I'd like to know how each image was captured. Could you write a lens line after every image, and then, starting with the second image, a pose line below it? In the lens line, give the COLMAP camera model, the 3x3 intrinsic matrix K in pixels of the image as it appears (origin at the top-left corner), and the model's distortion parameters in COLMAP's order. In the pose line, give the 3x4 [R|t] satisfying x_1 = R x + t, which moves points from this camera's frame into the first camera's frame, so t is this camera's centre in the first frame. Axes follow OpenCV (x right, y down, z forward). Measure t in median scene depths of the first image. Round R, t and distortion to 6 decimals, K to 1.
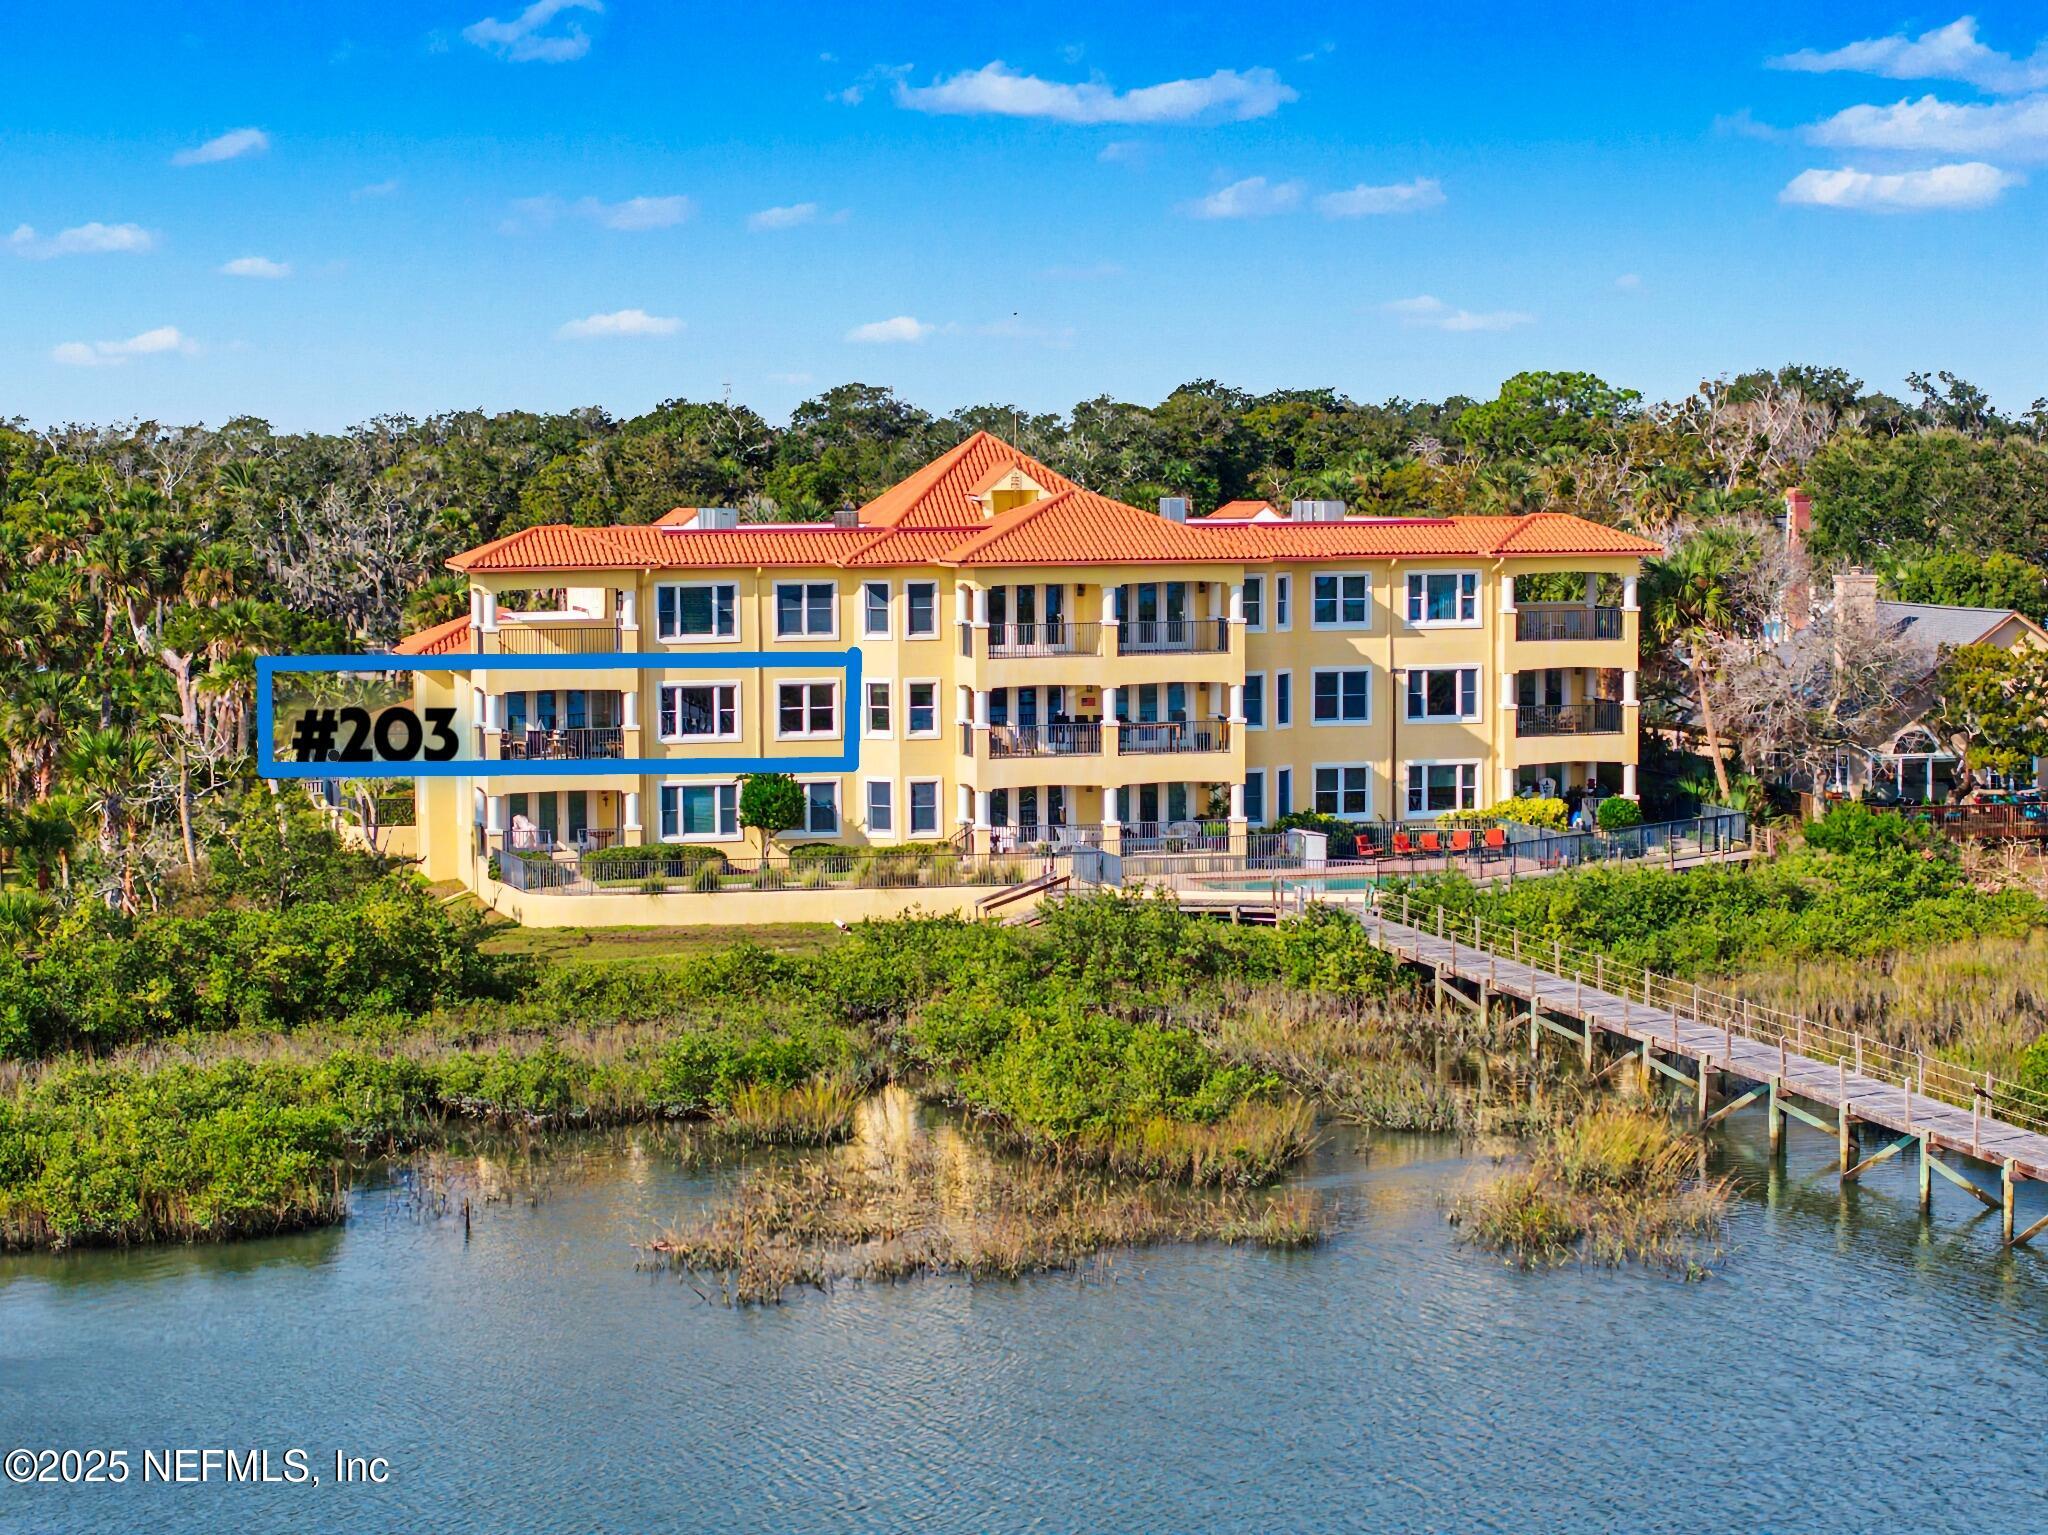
lens RADIAL K [[4076.1, 0, 1033.6], [0, 4076.1, 764.8], [0, 0, 1]] dist [-0.144482, 0.000000]
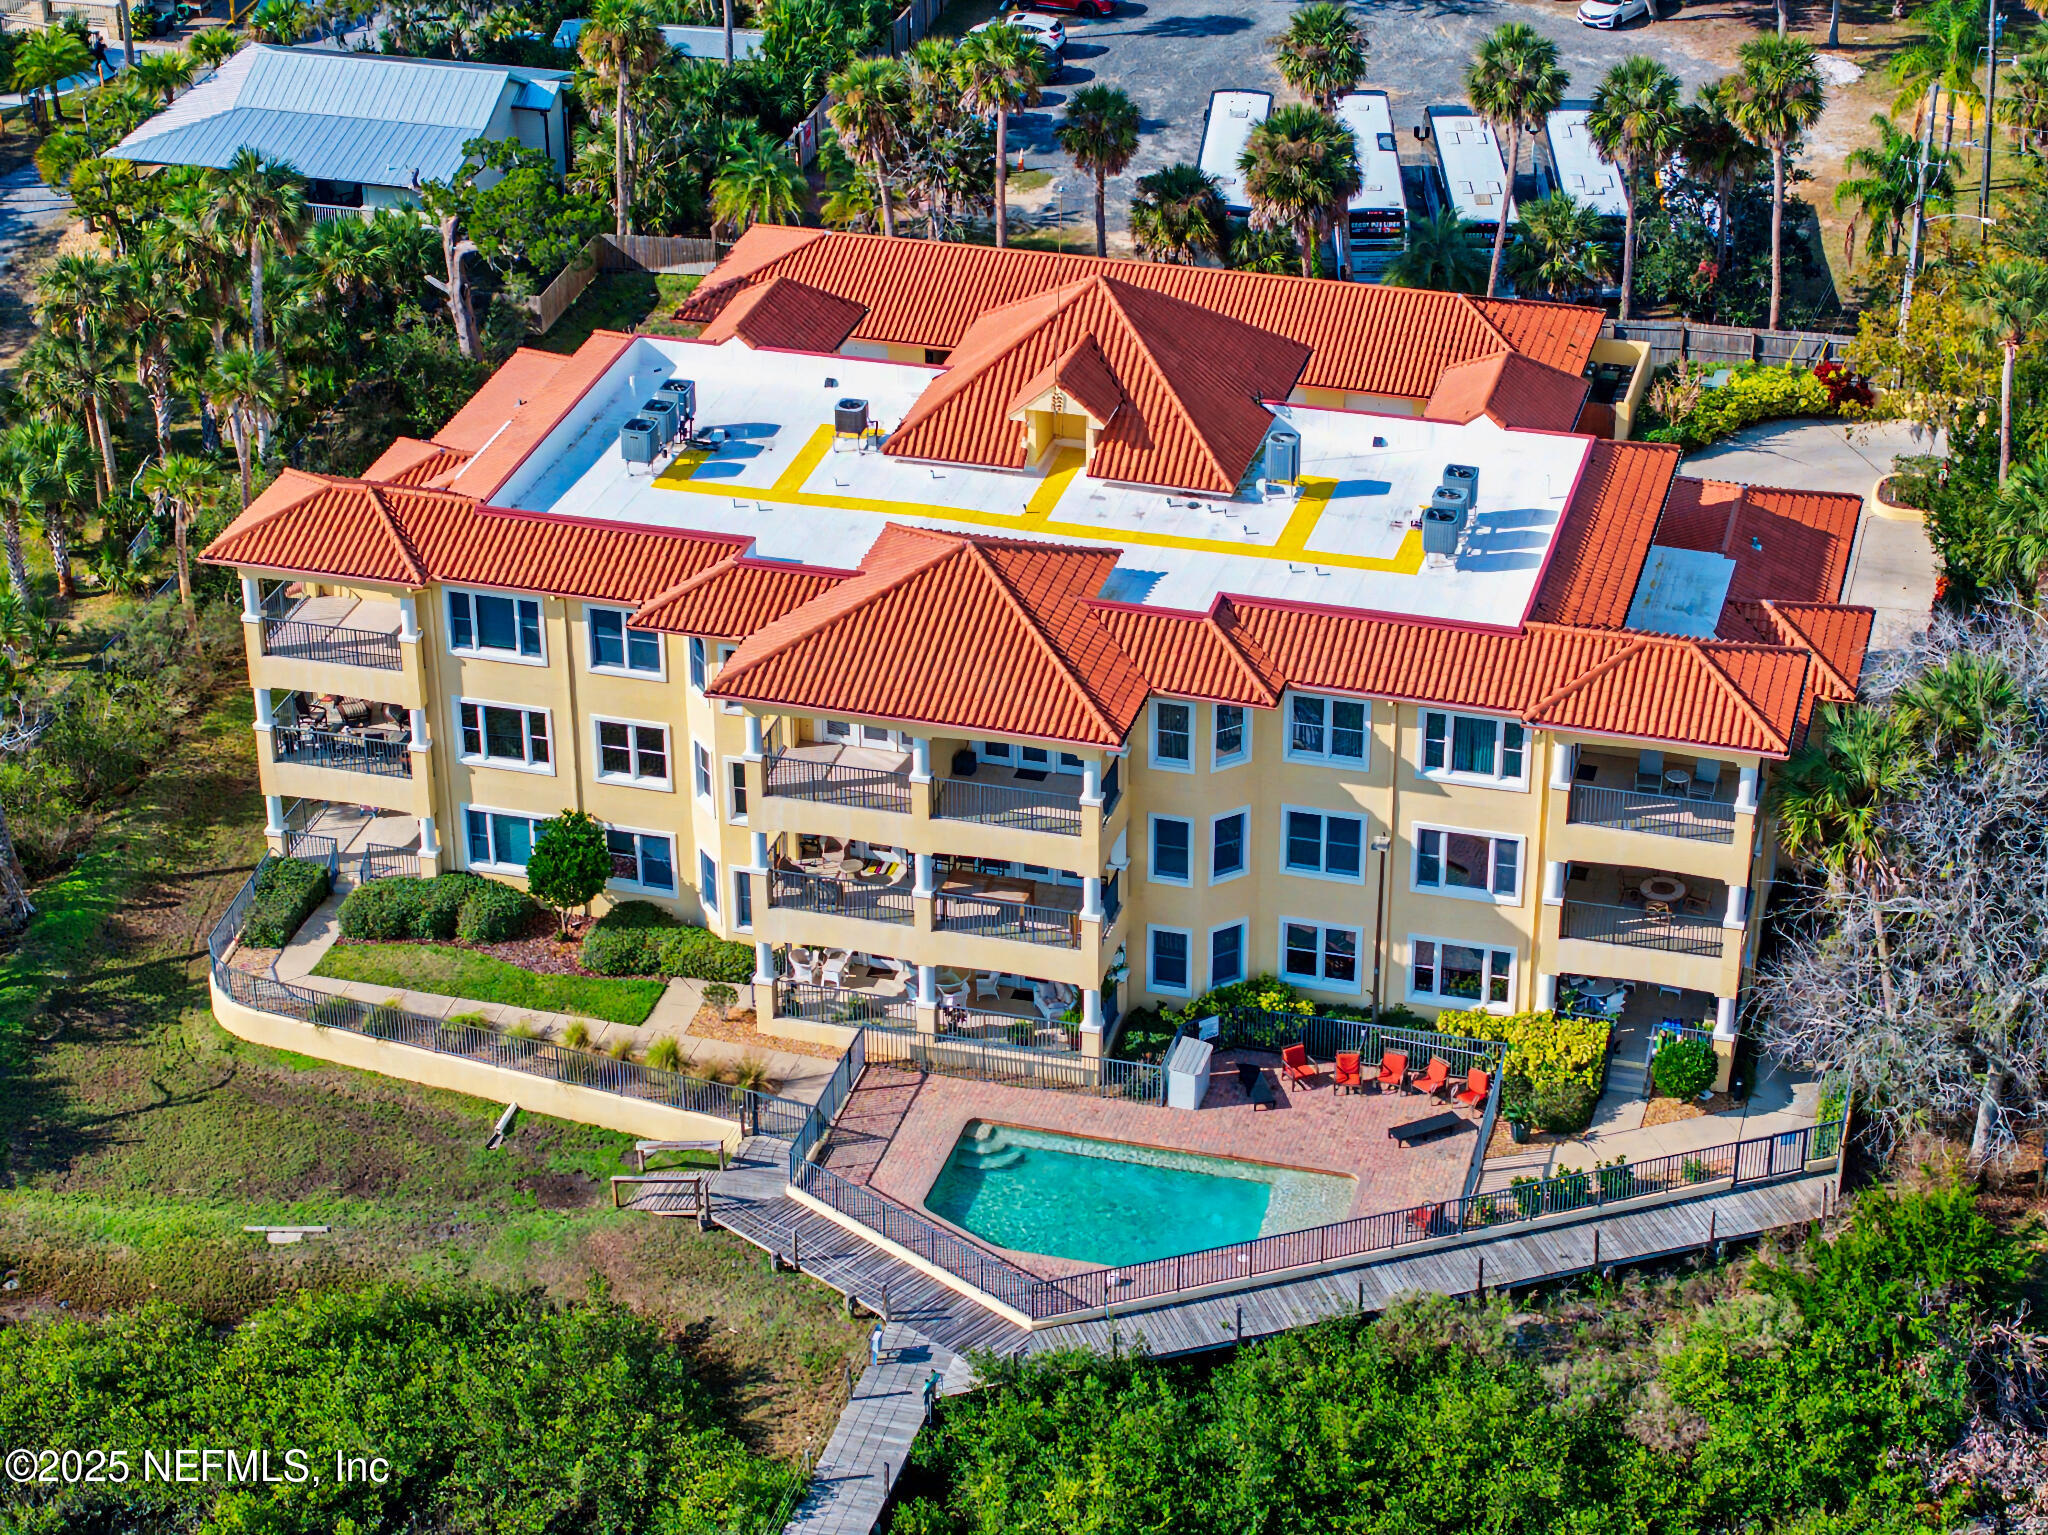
lens RADIAL K [[4076.1, 0, 1023.3], [0, 4076.1, 766.2], [0, 0, 1]] dist [-0.144482, 0.000000]
pose [[0.865101, 0.246173, -0.437034, 0.353470], [-0.034406, 0.898354, 0.437922, -0.356824], [0.500416, -0.363810, 0.785637, 0.405899]]
